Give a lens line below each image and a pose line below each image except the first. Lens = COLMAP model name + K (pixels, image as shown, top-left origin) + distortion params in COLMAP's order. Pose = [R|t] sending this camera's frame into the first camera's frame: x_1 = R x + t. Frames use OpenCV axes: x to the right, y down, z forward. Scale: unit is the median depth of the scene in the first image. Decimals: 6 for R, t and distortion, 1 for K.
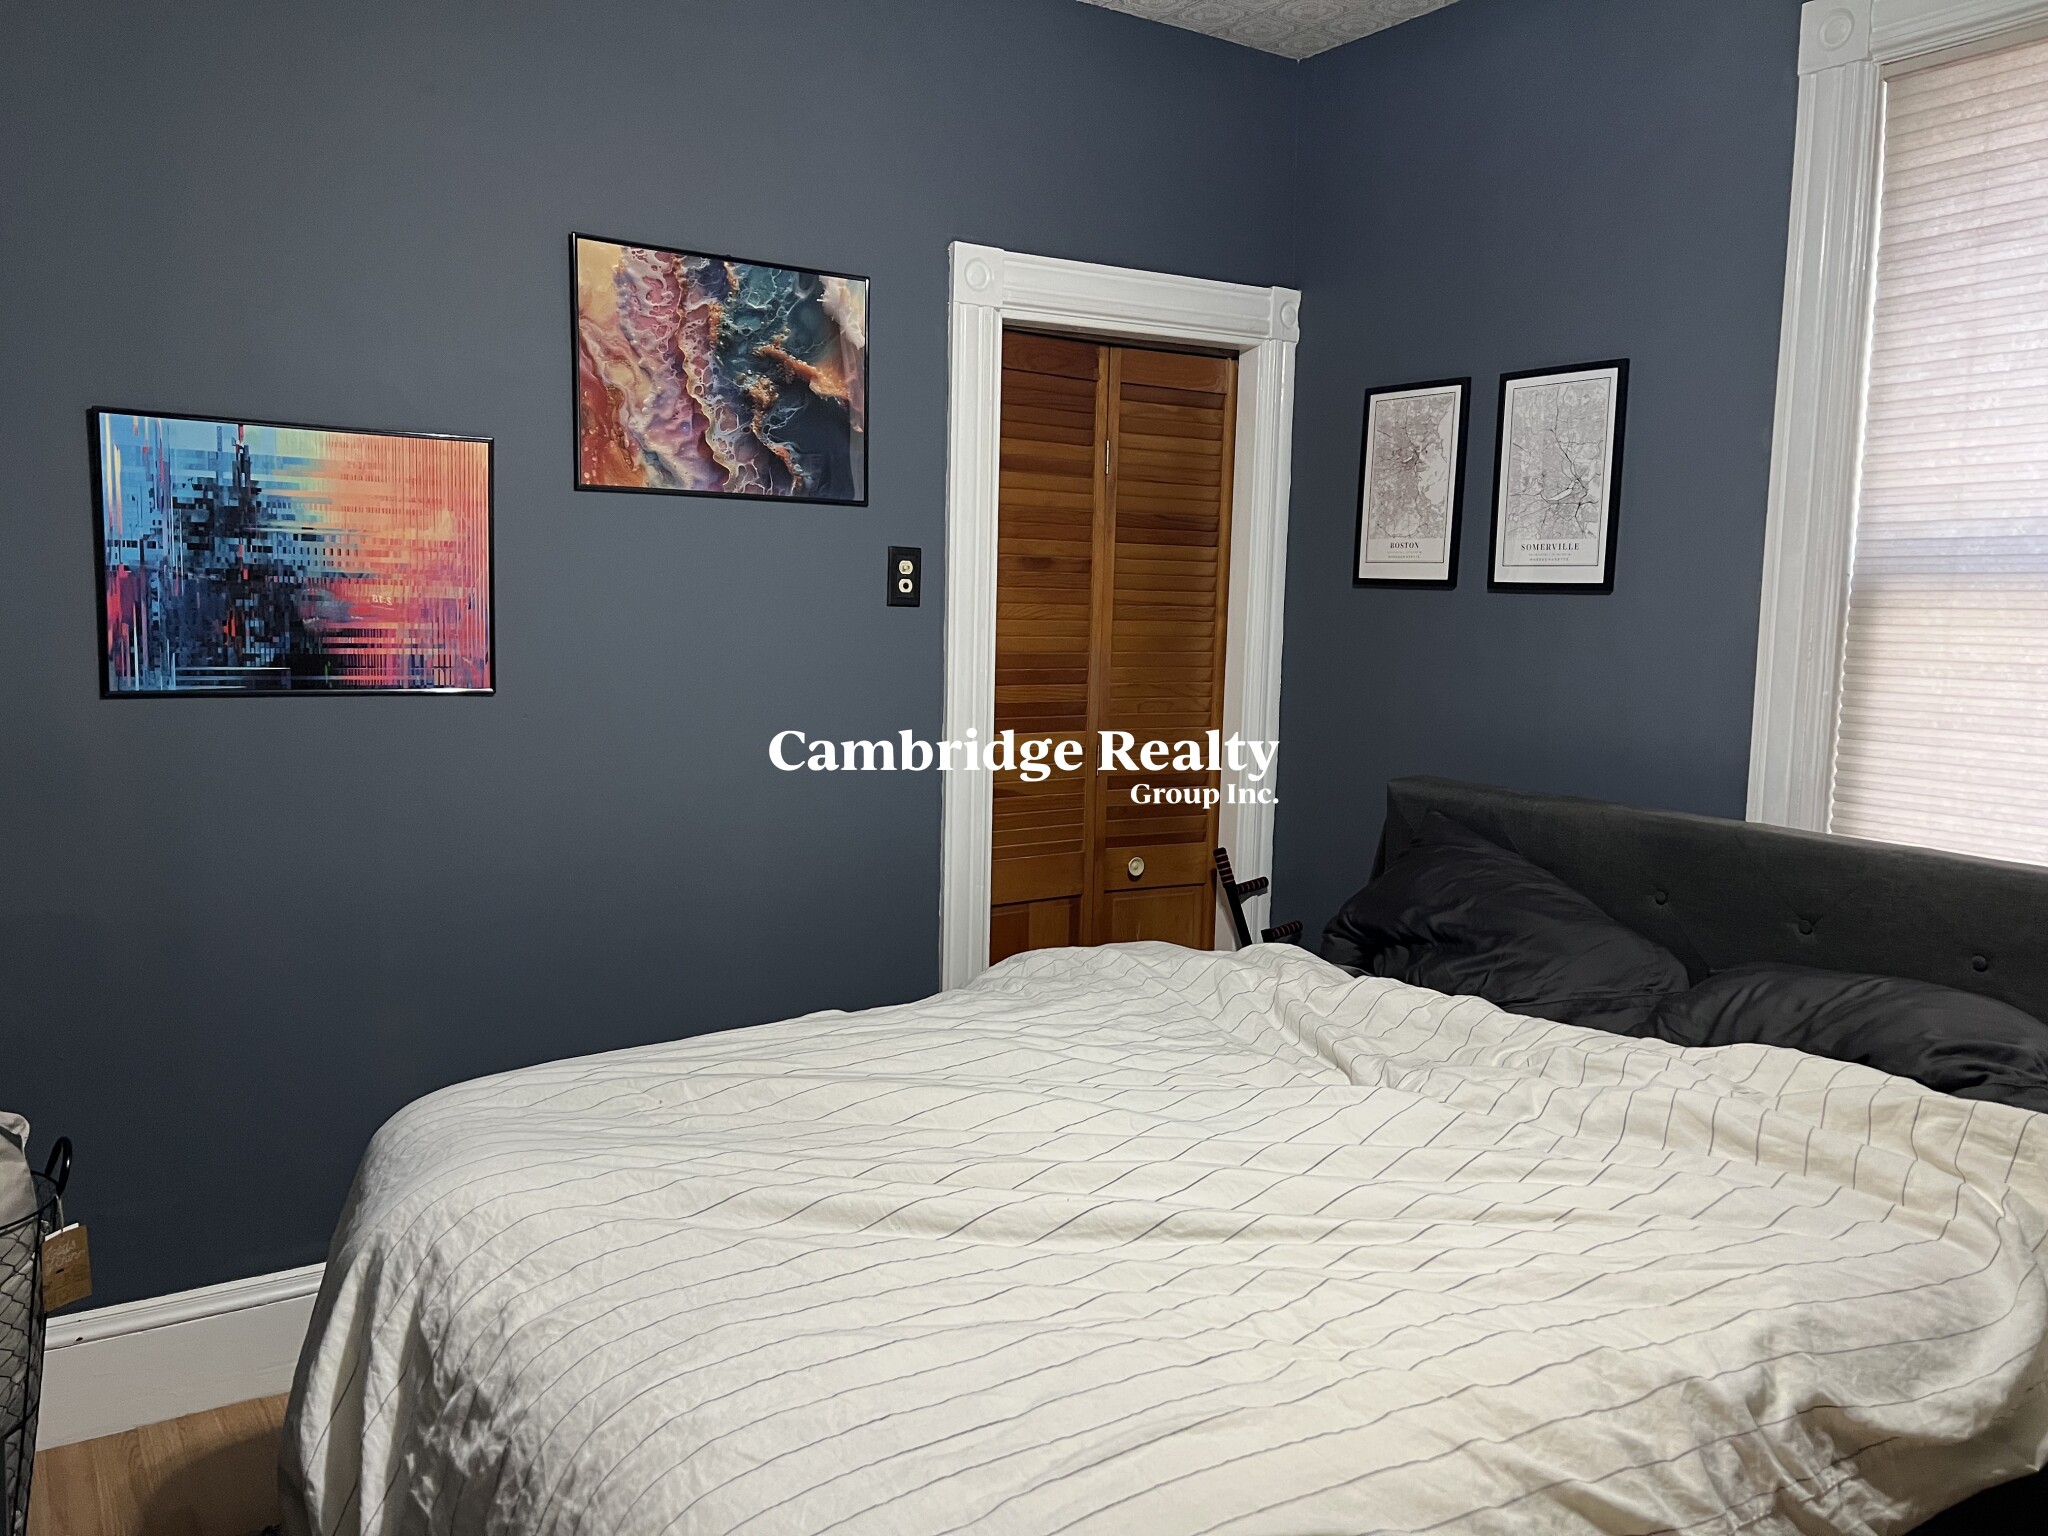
lens RADIAL K [[1518.0, 0, 1025.0], [0, 1518.0, 787.0], [0, 0, 1]] dist [0.050387, -0.060108]
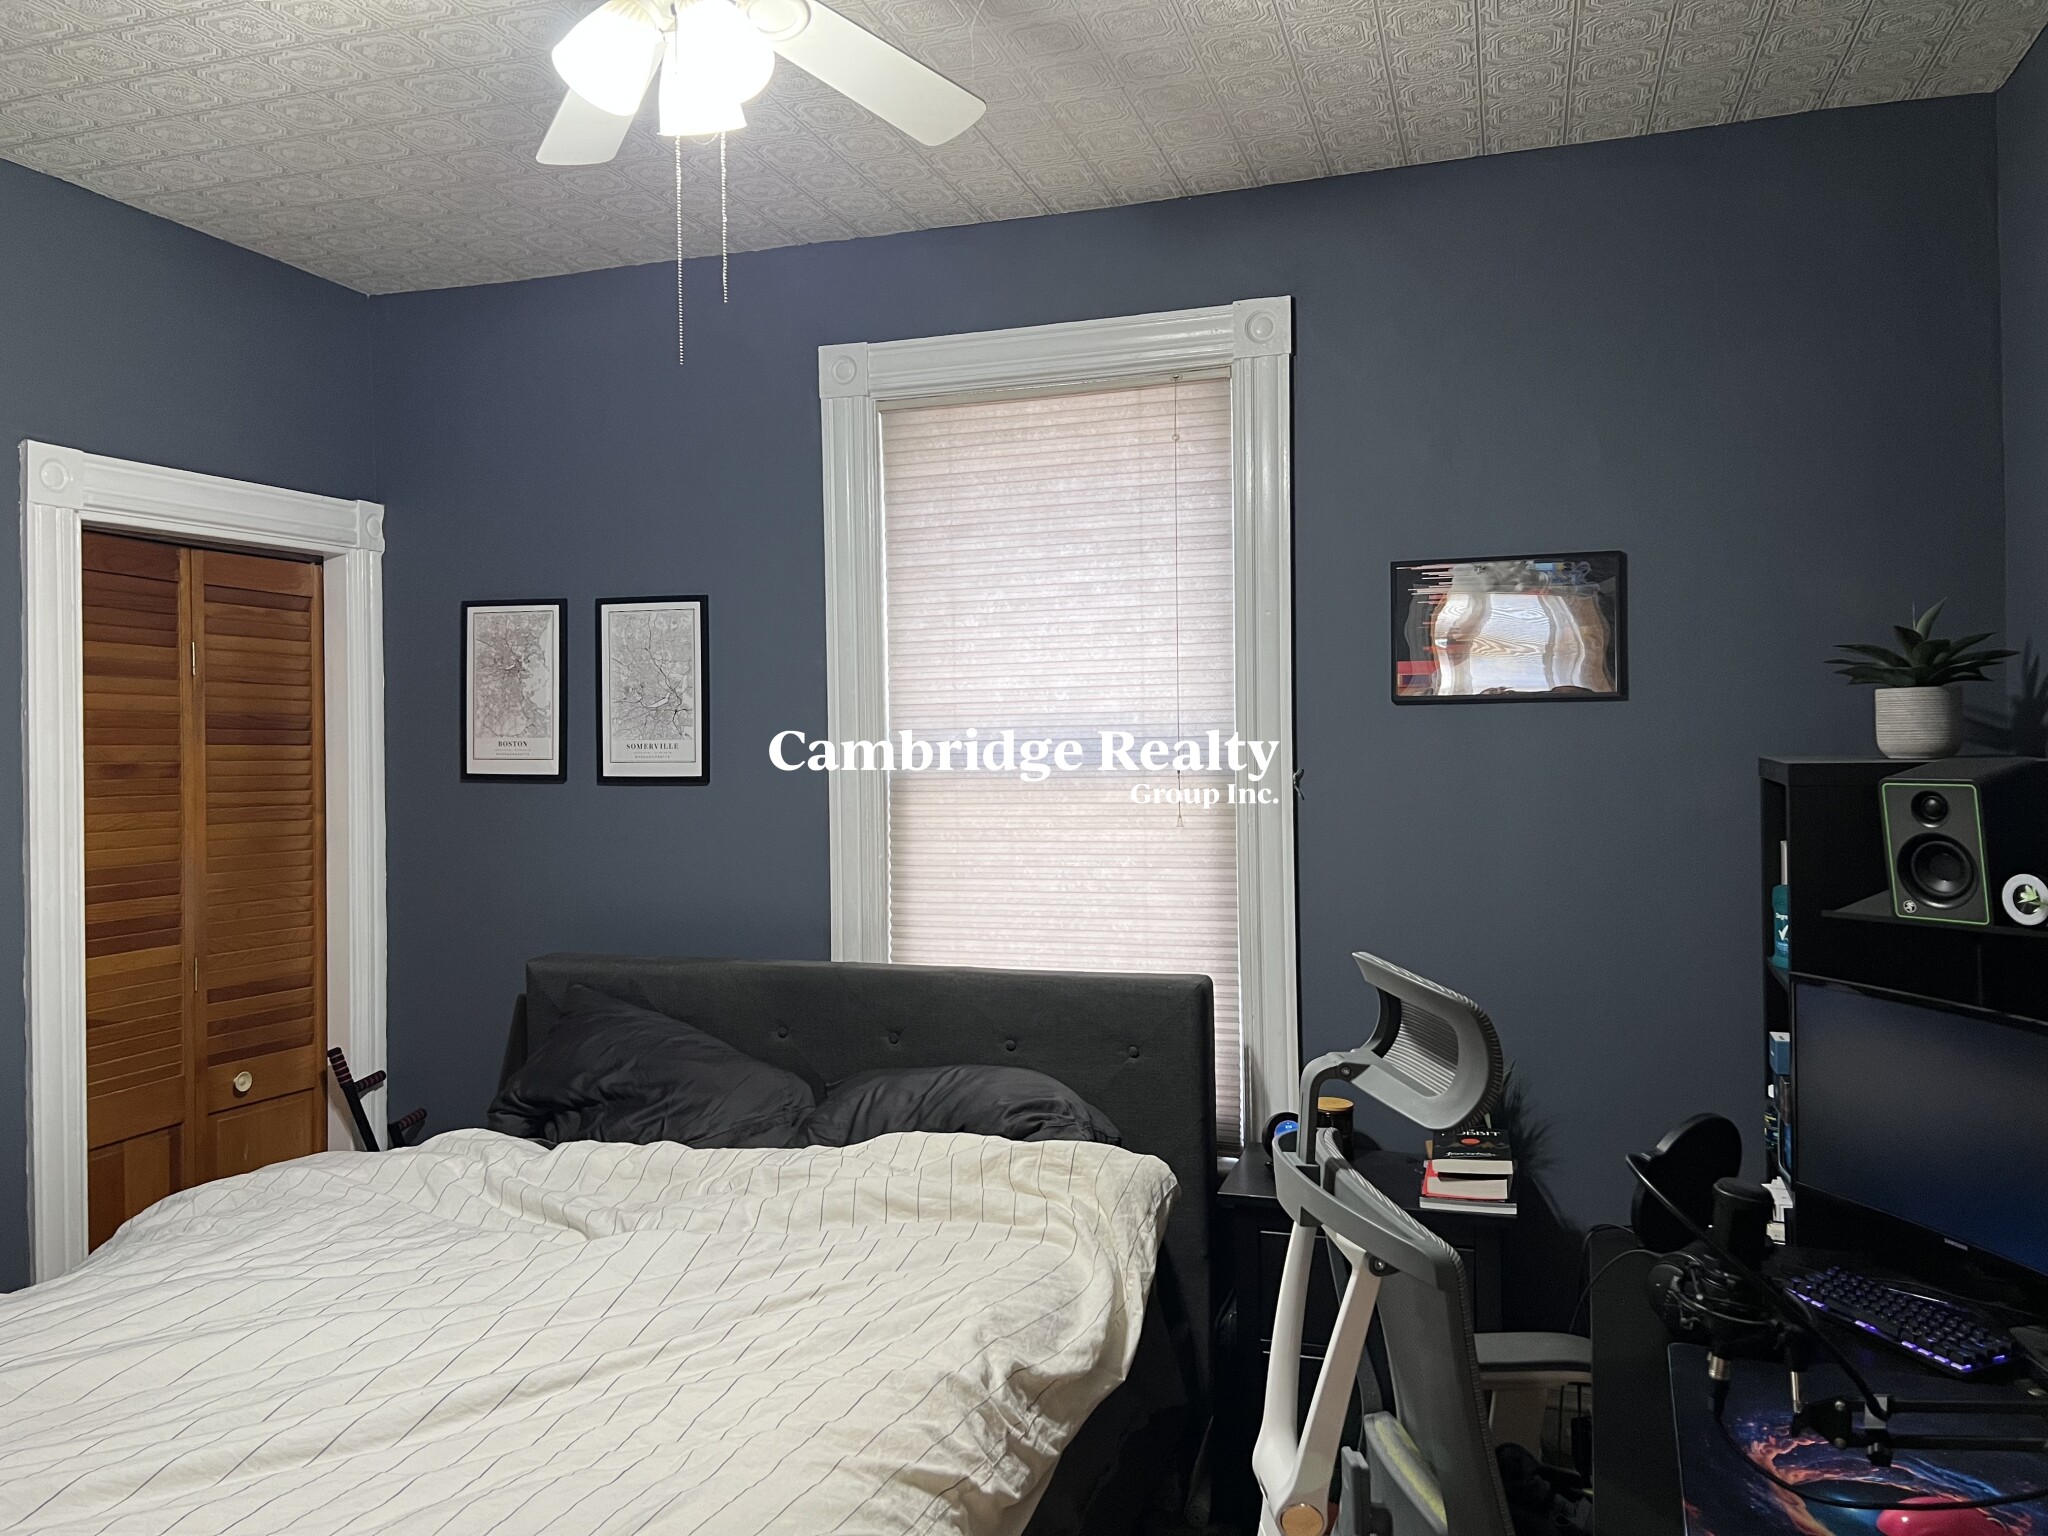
lens RADIAL K [[1518.0, 0, 1042.5], [0, 1518.0, 764.2], [0, 0, 1]] dist [0.050387, -0.060108]
pose [[0.776910, -0.033535, 0.628717, -0.198823], [0.104022, 0.991694, -0.075645, -0.029079], [-0.620959, 0.124170, 0.773946, -0.113118]]
